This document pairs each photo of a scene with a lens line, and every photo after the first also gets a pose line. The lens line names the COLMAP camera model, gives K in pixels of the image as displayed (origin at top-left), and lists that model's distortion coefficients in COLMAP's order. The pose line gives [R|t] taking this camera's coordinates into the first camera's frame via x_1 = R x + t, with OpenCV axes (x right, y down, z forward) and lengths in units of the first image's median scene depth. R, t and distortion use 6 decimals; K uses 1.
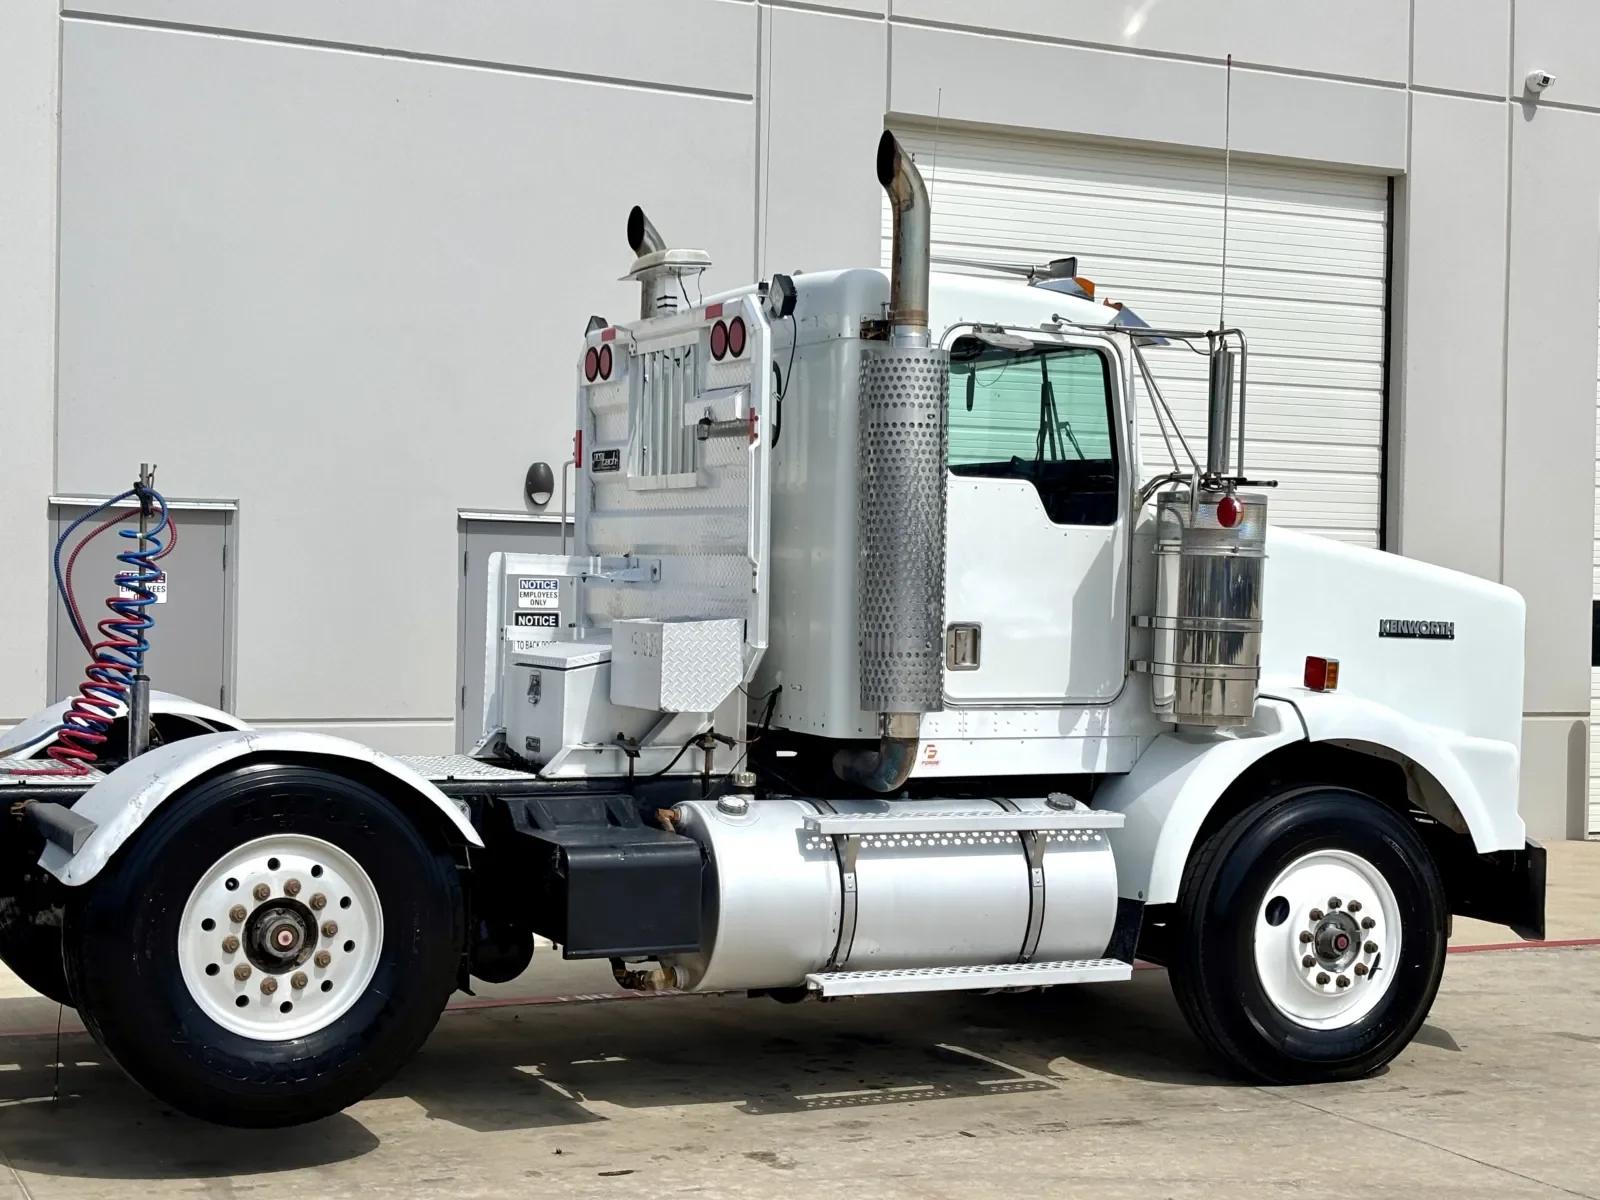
lens RADIAL K [[2394.3, 0, 801.4], [0, 2394.3, 610.8], [0, 0, 1]] dist [0.132035, 0.000000]
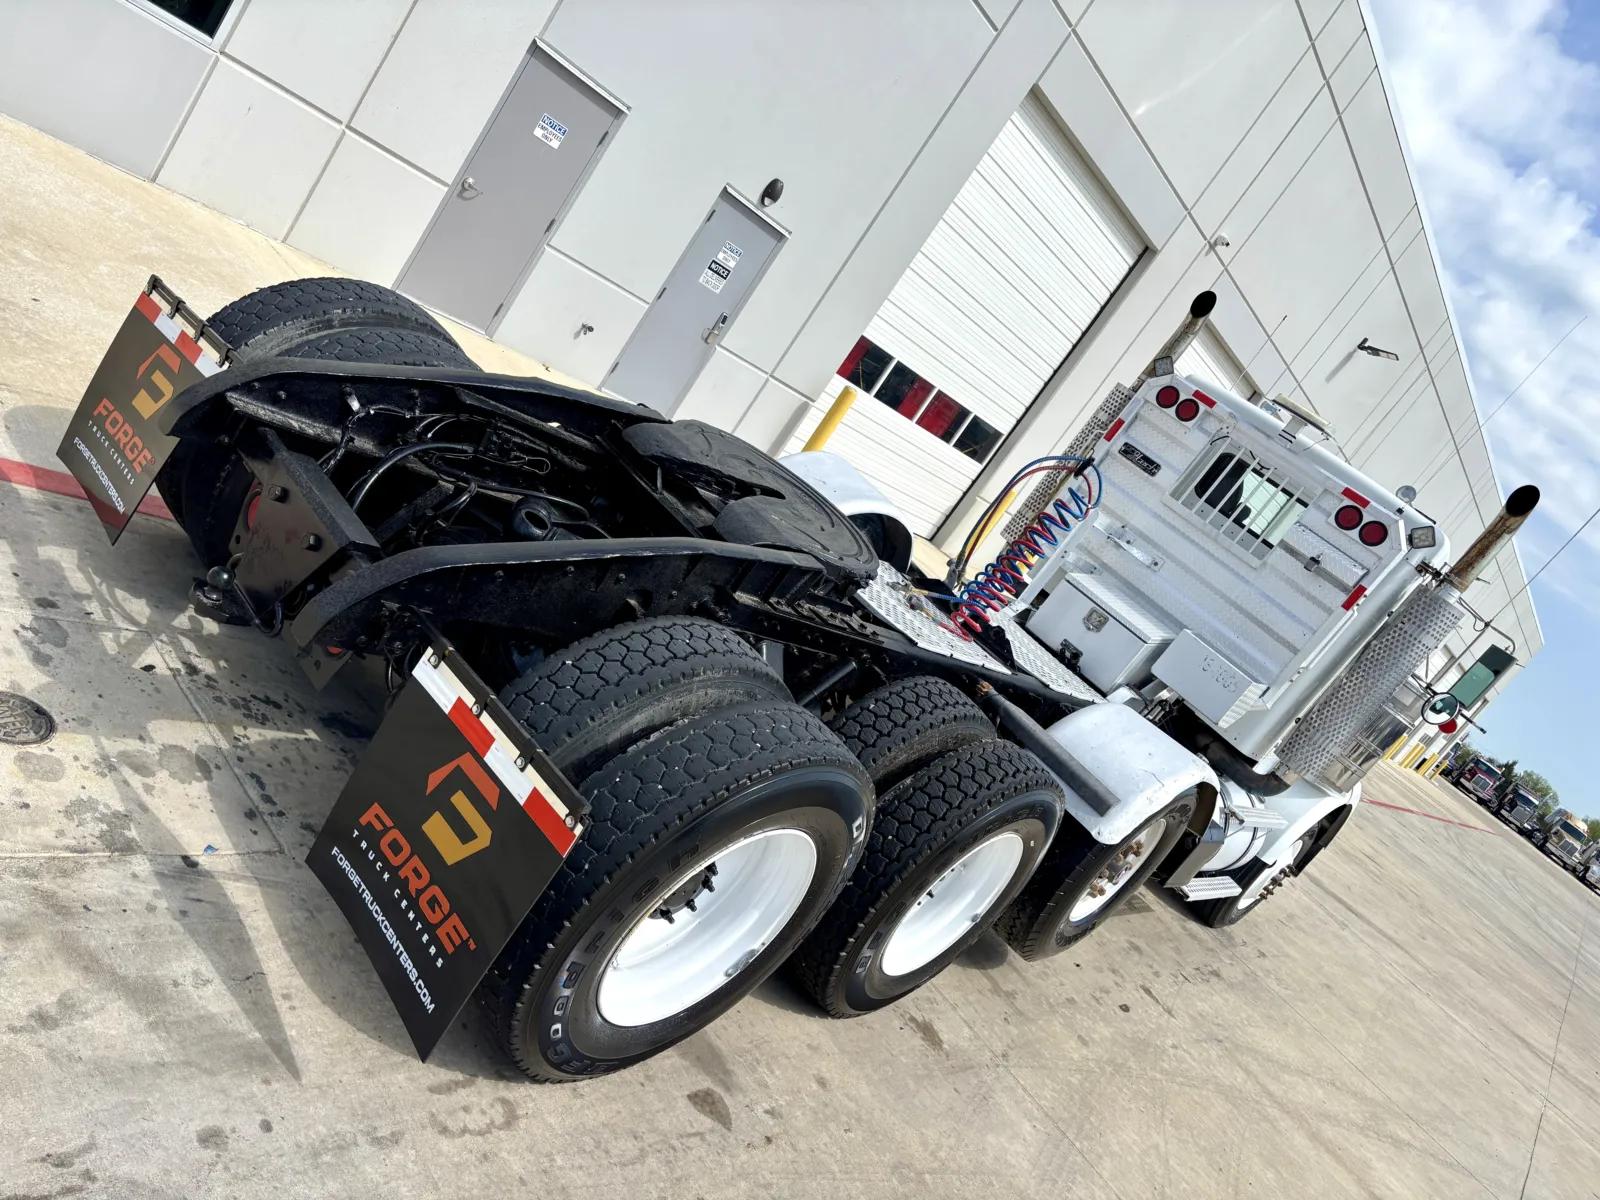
lens RADIAL K [[1212.7, 0, 801.9], [0, 1212.7, 608.9], [0, 0, 1]] dist [0.034698, -0.004373]
pose [[0.762448, 0.390814, 0.515692, -0.659639], [-0.559237, 0.798901, 0.221386, -0.041423], [-0.325465, -0.457189, 0.827678, 0.422745]]
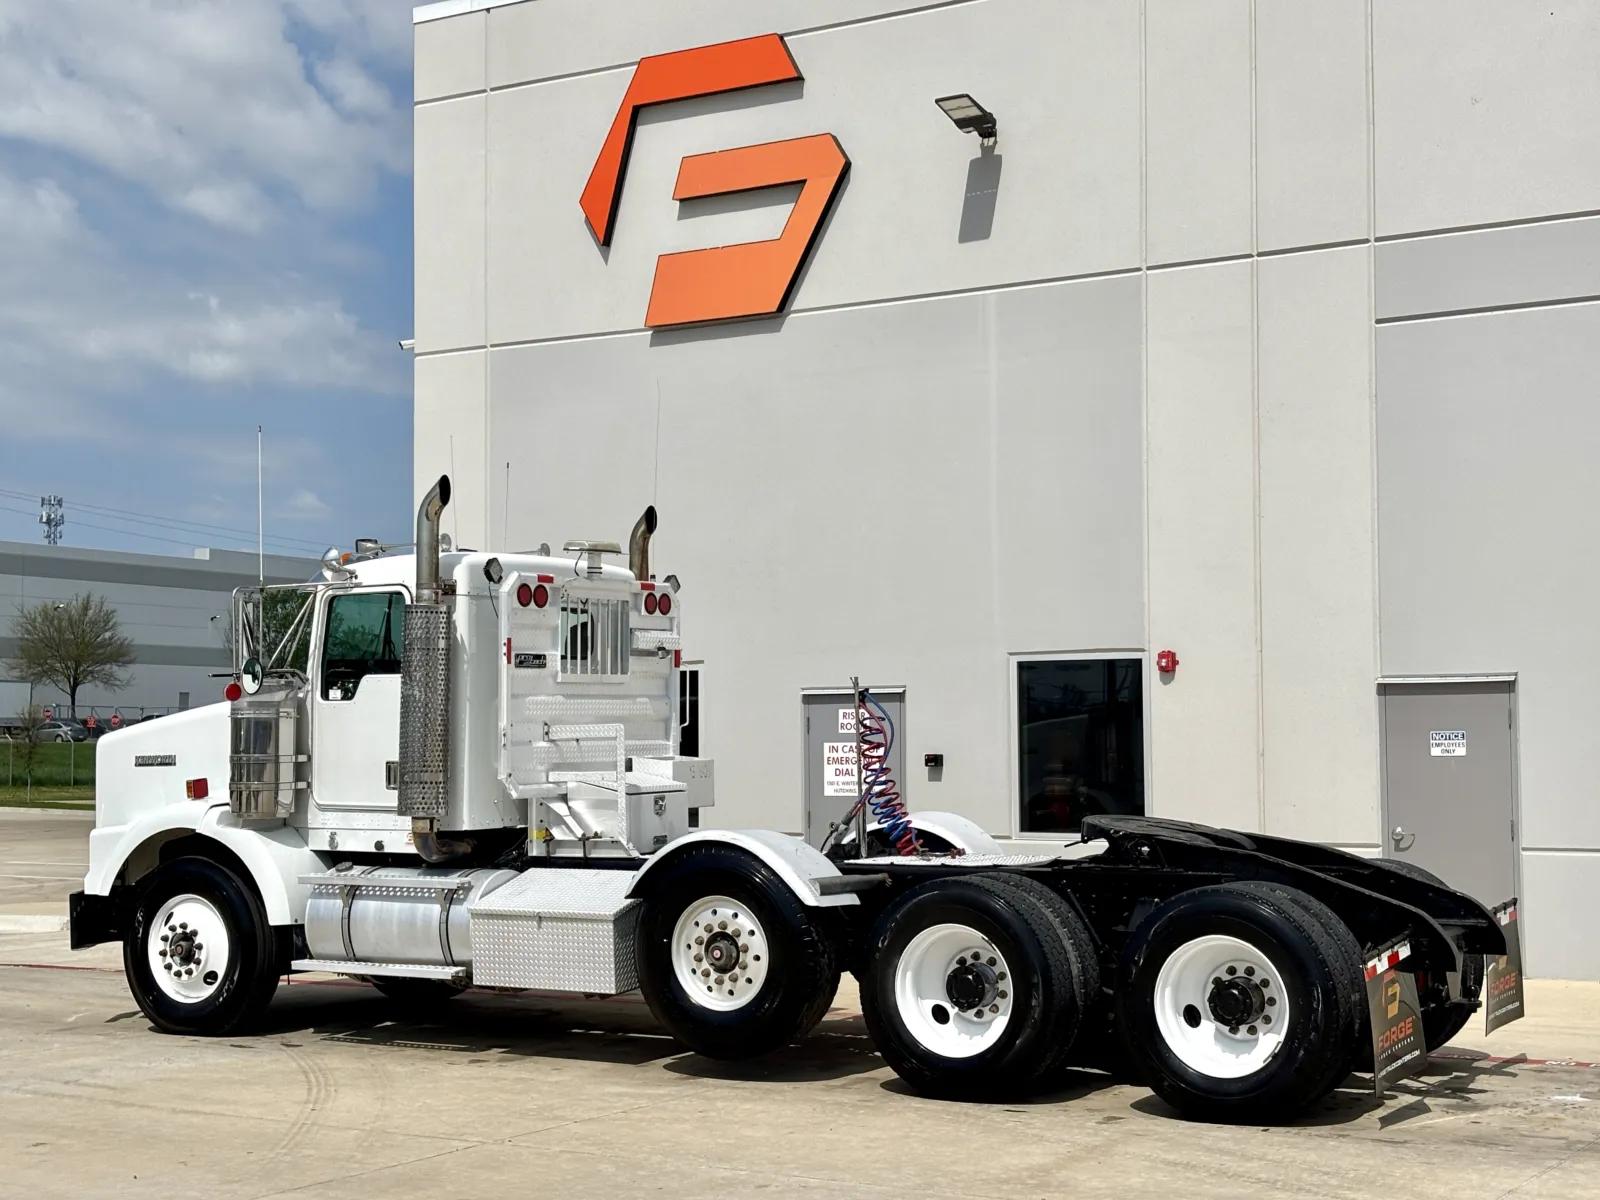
lens RADIAL K [[2394.3, 0, 802.6], [0, 2394.3, 615.4], [0, 0, 1]] dist [0.132035, 0.000000]
pose [[0.540948, -0.067568, -0.838338, 1.013249], [0.016697, 0.997434, -0.069617, 0.010352], [0.840891, 0.023661, 0.540688, 0.007425]]
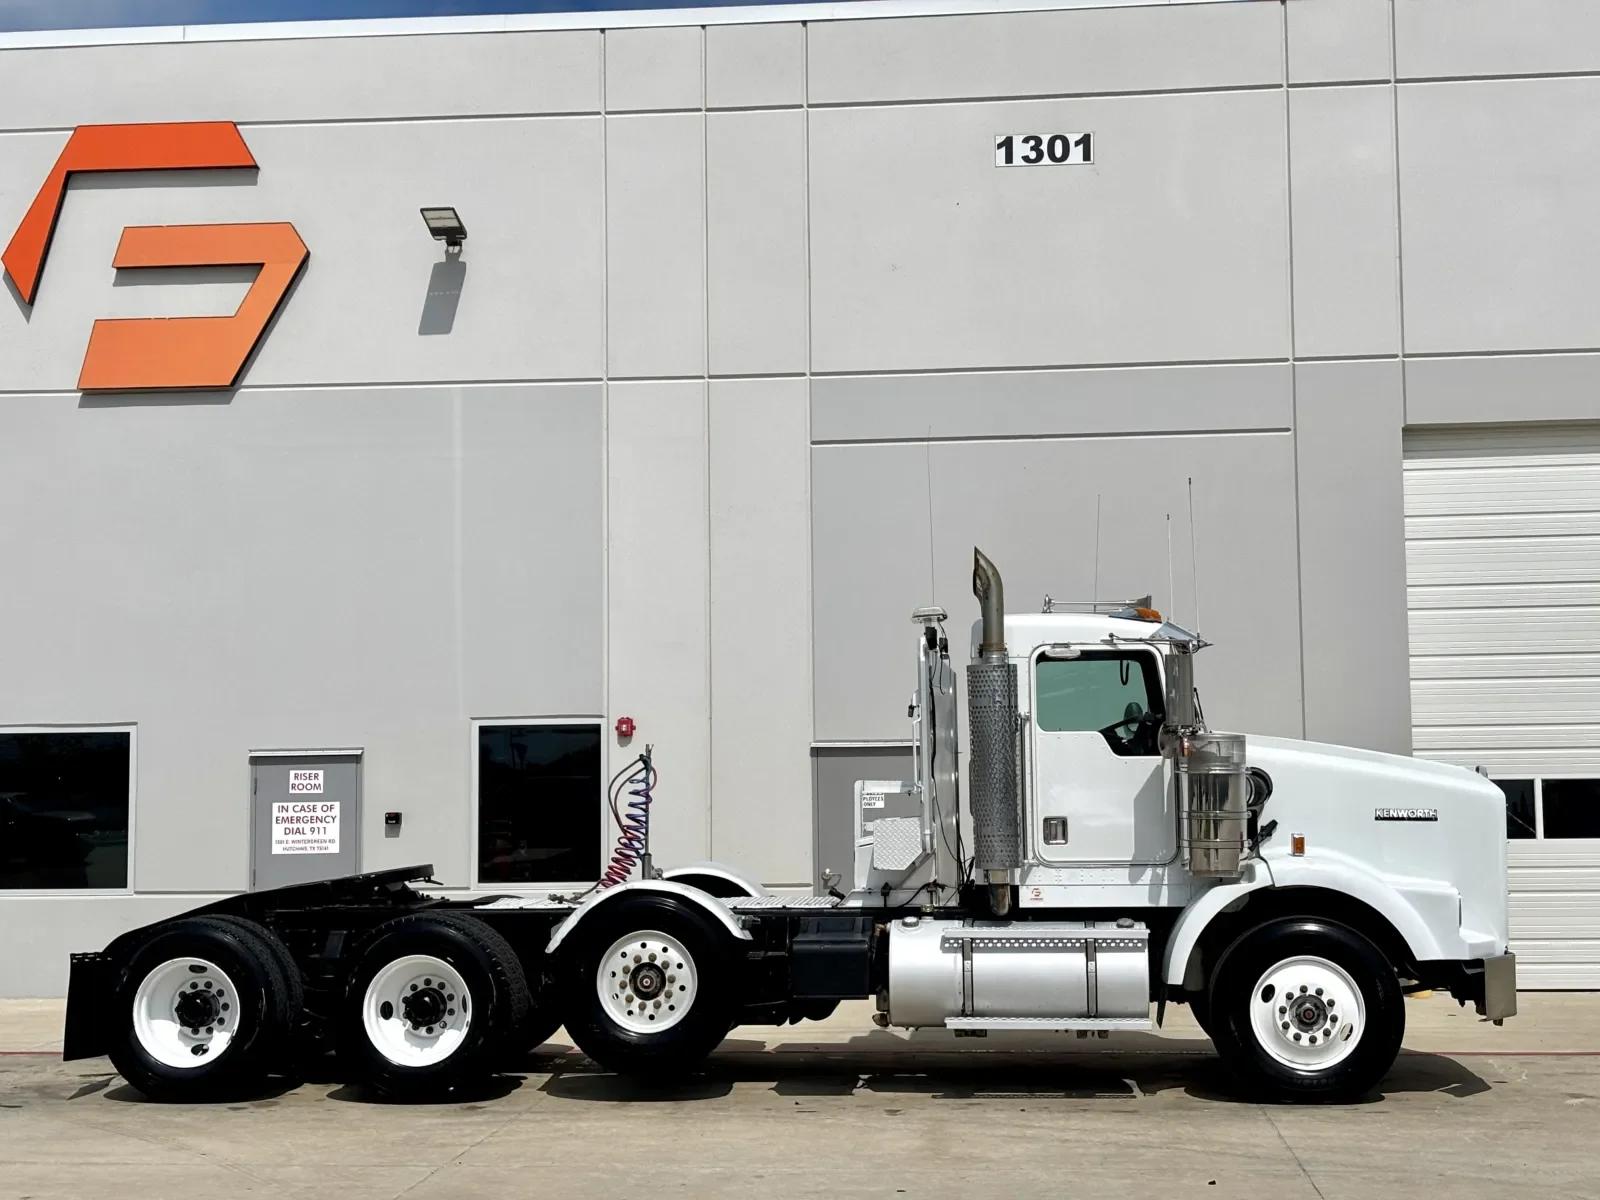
lens RADIAL K [[2394.3, 0, 802.1], [0, 2394.3, 588.1], [0, 0, 1]] dist [0.132035, 0.000000]
pose [[0.858389, -0.069853, -0.508222, 0.774215], [0.025953, 0.995331, -0.092971, -0.003184], [0.512343, 0.066615, 0.856194, -0.563803]]
